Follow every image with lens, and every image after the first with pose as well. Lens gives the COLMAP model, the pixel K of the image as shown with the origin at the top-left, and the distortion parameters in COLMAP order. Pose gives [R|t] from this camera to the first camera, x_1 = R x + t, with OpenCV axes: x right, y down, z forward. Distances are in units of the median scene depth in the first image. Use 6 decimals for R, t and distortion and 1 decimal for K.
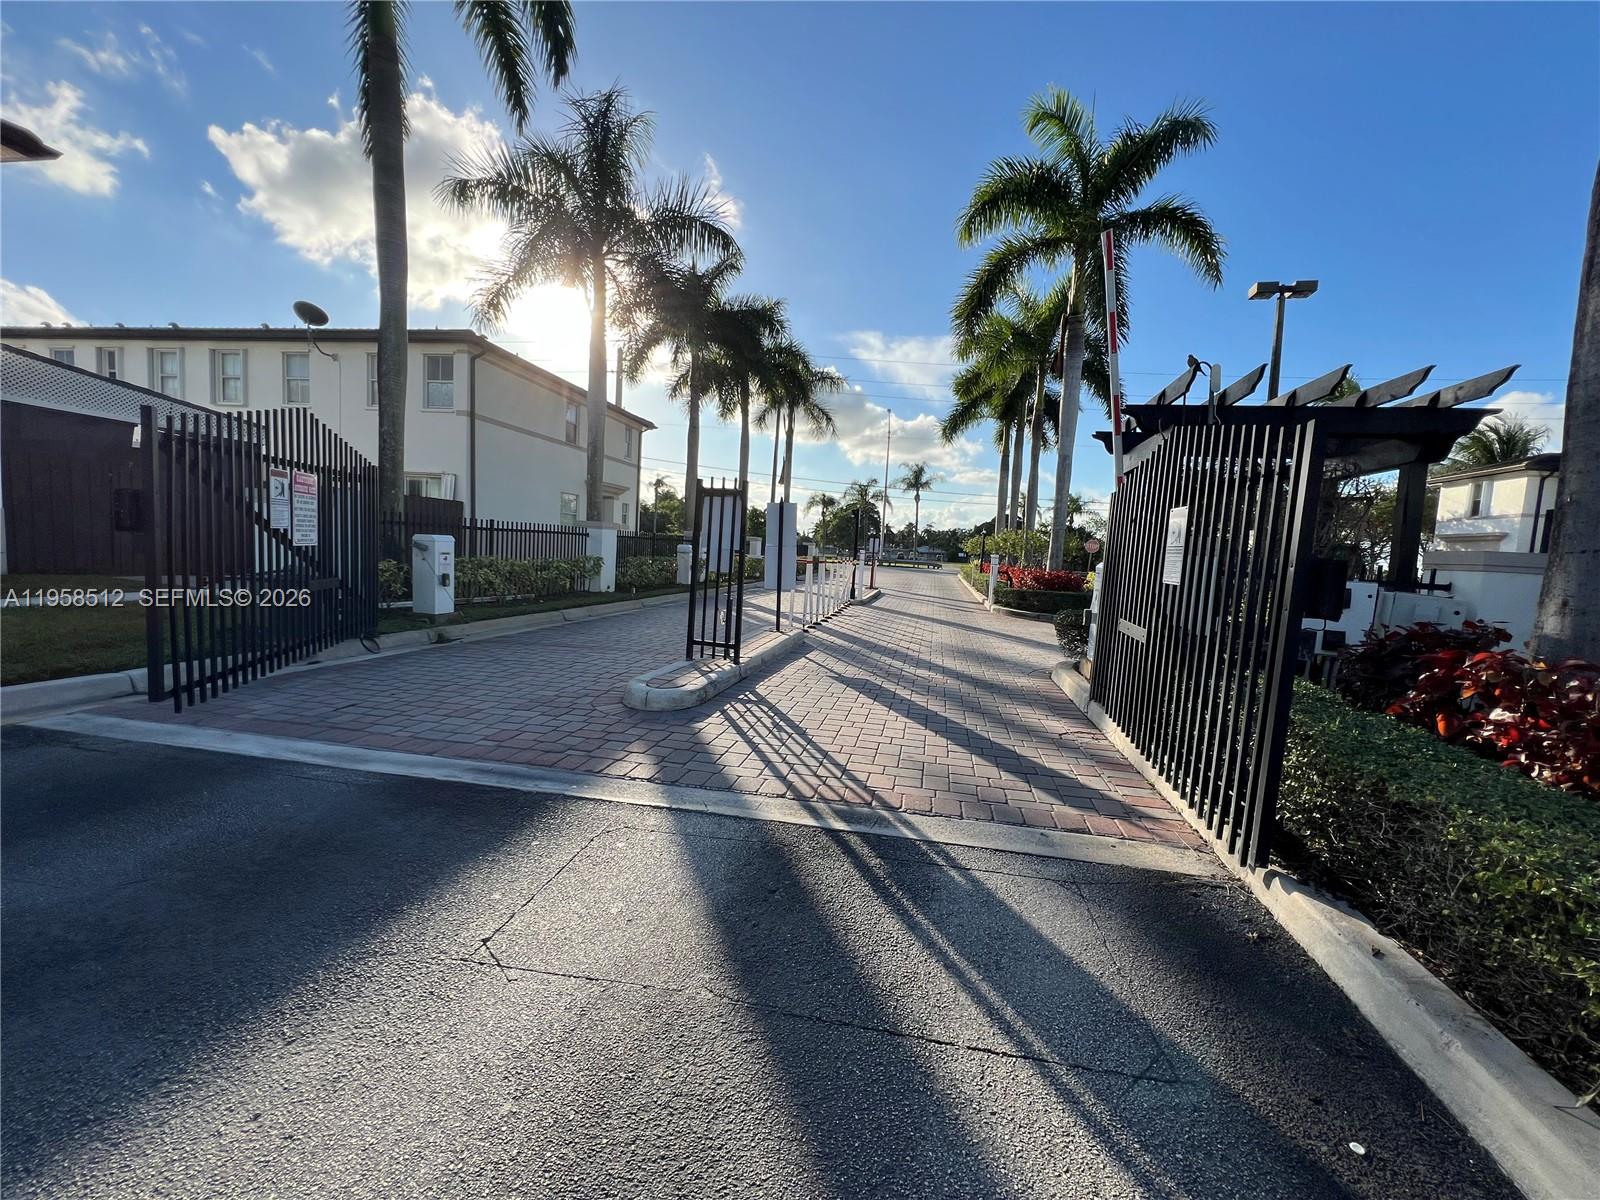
lens RADIAL K [[640.2, 0, 808.5], [0, 640.2, 606.5], [0, 0, 1]] dist [-0.010996, -0.000215]
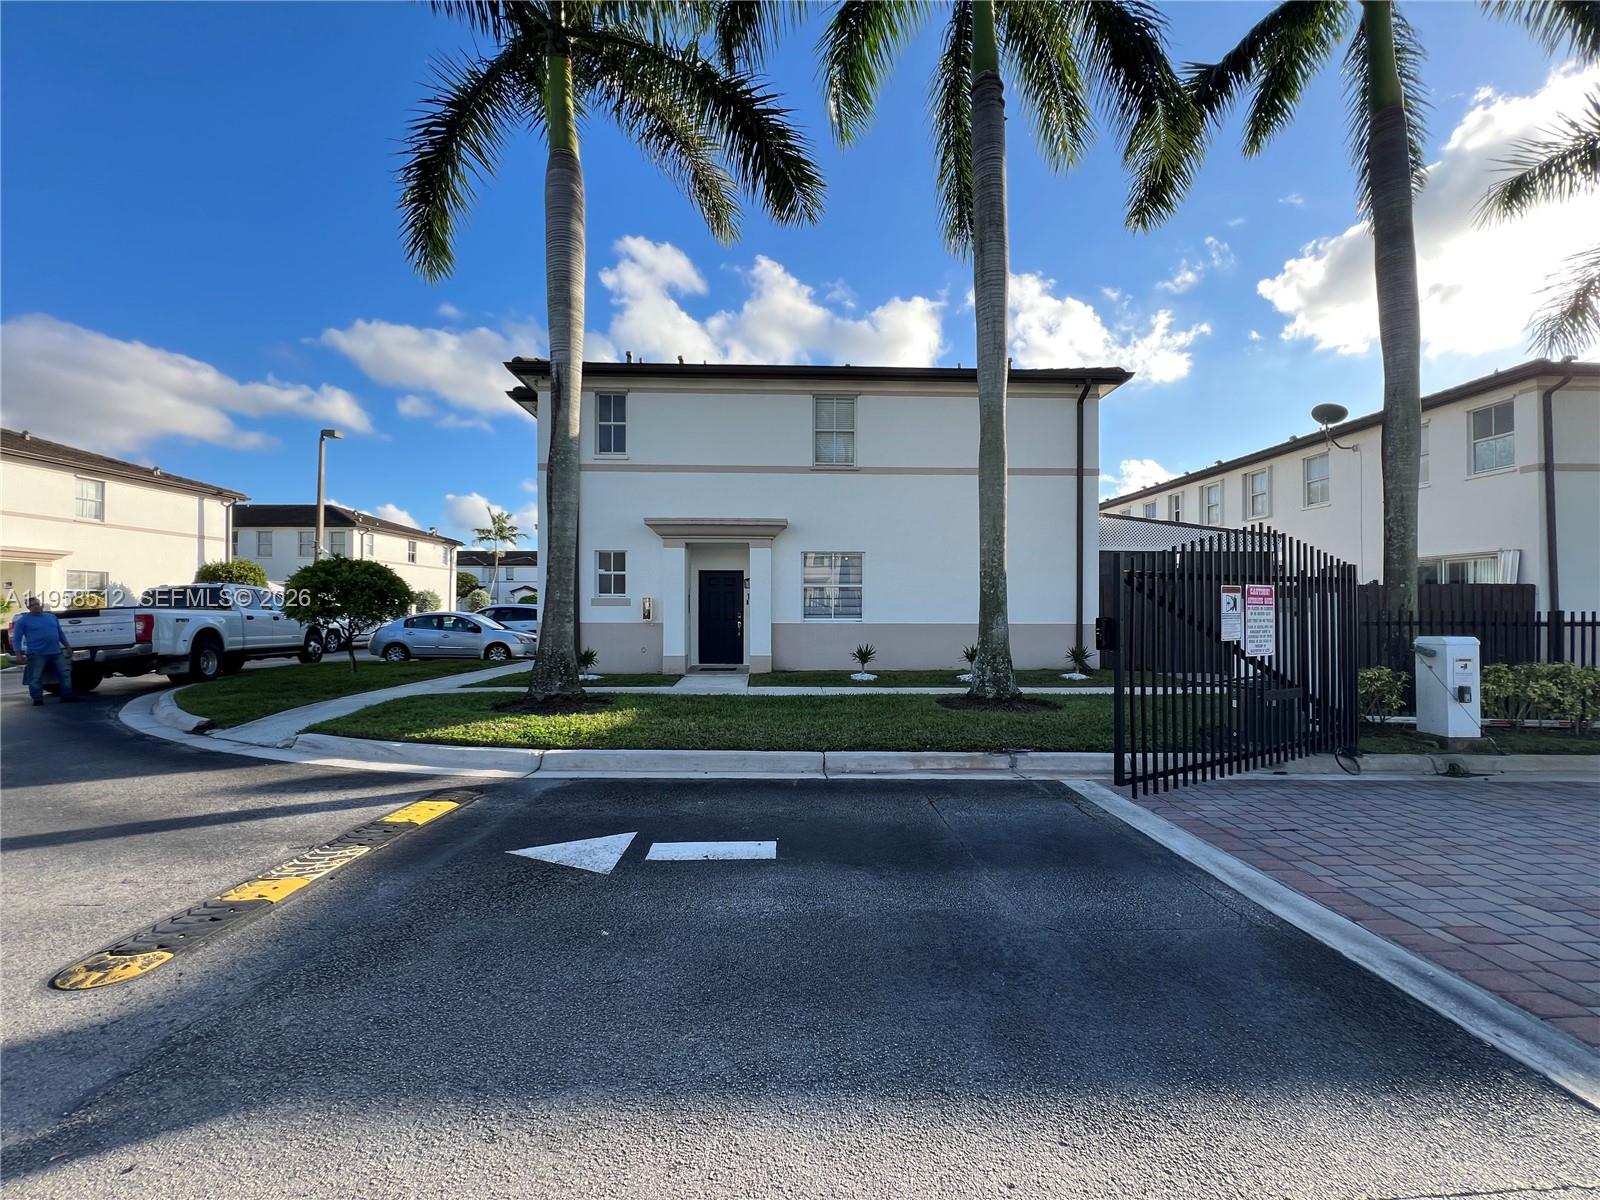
lens RADIAL K [[641.3, 0, 802.8], [0, 641.3, 604.7], [0, 0, 1]] dist [-0.000204, 0.000175]
pose [[0.195272, -0.067183, -0.978445, 0.045657], [-0.079305, 0.993302, -0.084030, -0.020135], [0.977538, 0.094004, 0.188636, 0.051831]]
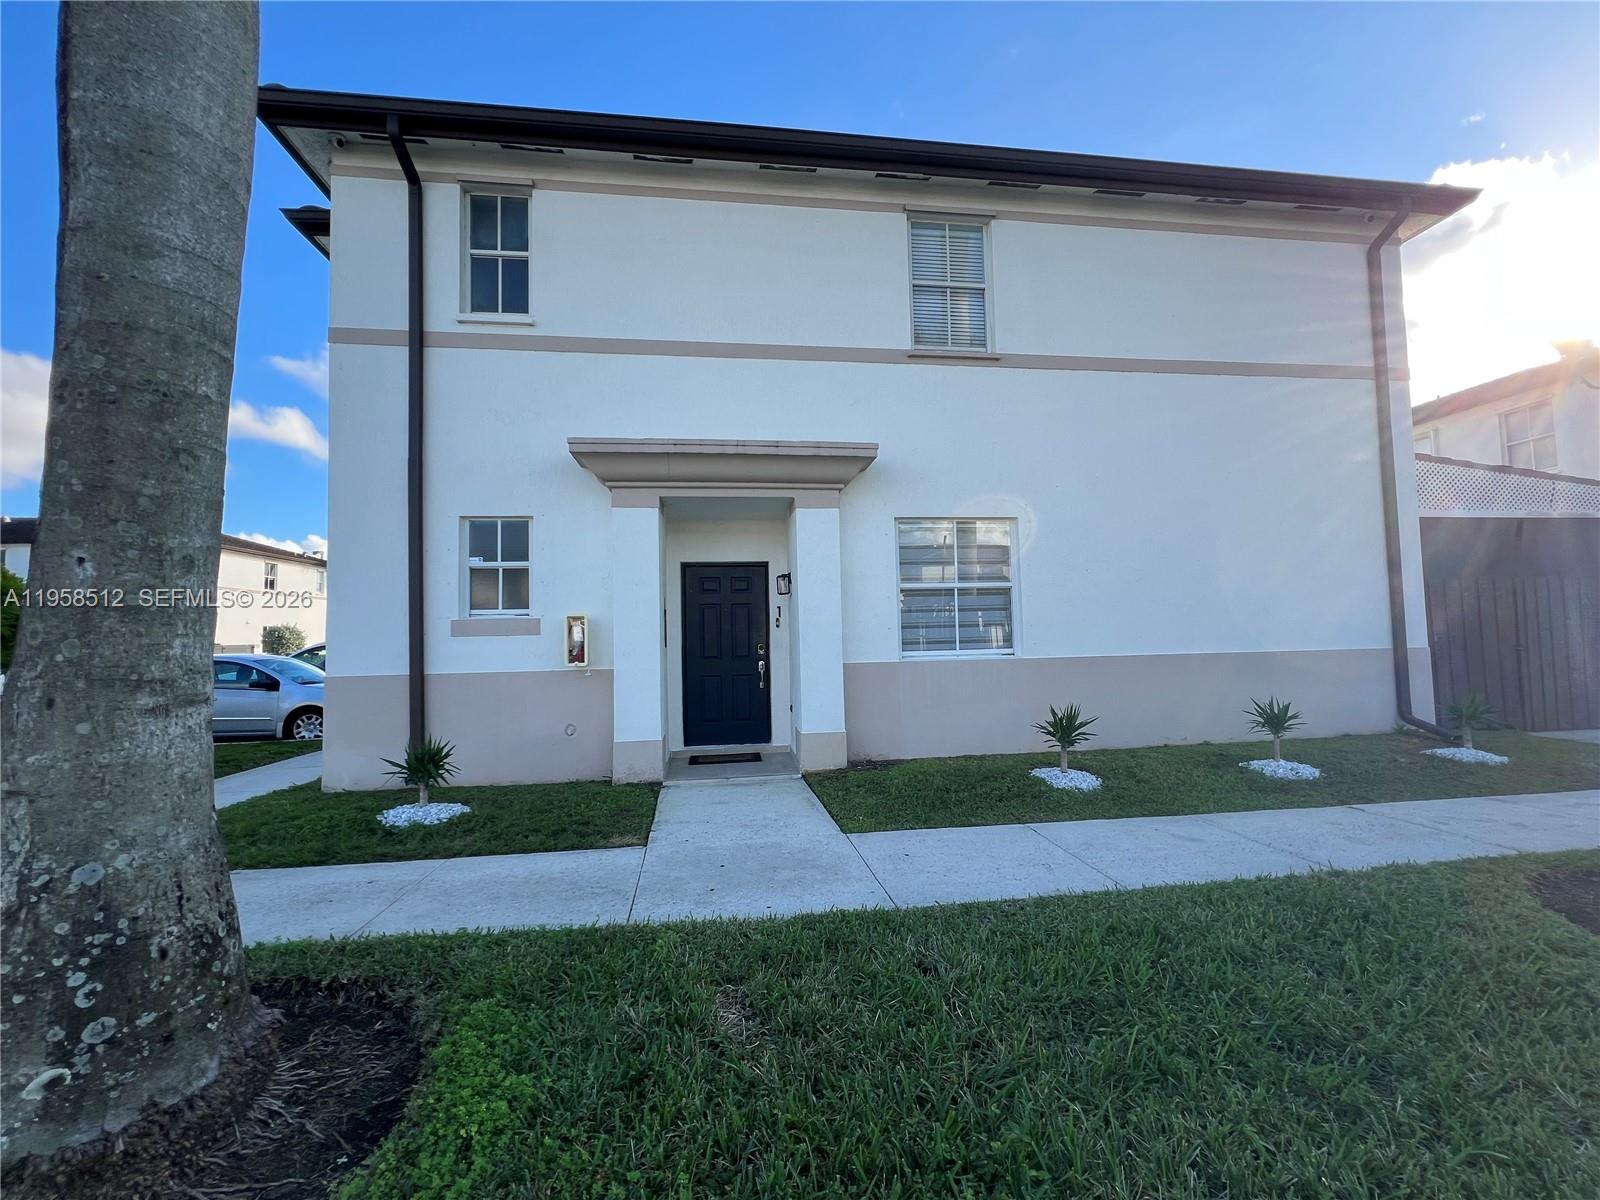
lens RADIAL K [[641.6, 0, 804.8], [0, 641.6, 601.7], [0, 0, 1]] dist [0.000564, 0.000033]
pose [[0.283019, -0.121732, -0.951358, -0.757698], [-0.047826, 0.988888, -0.140762, -0.062885], [0.957921, 0.085338, 0.274052, 0.021951]]
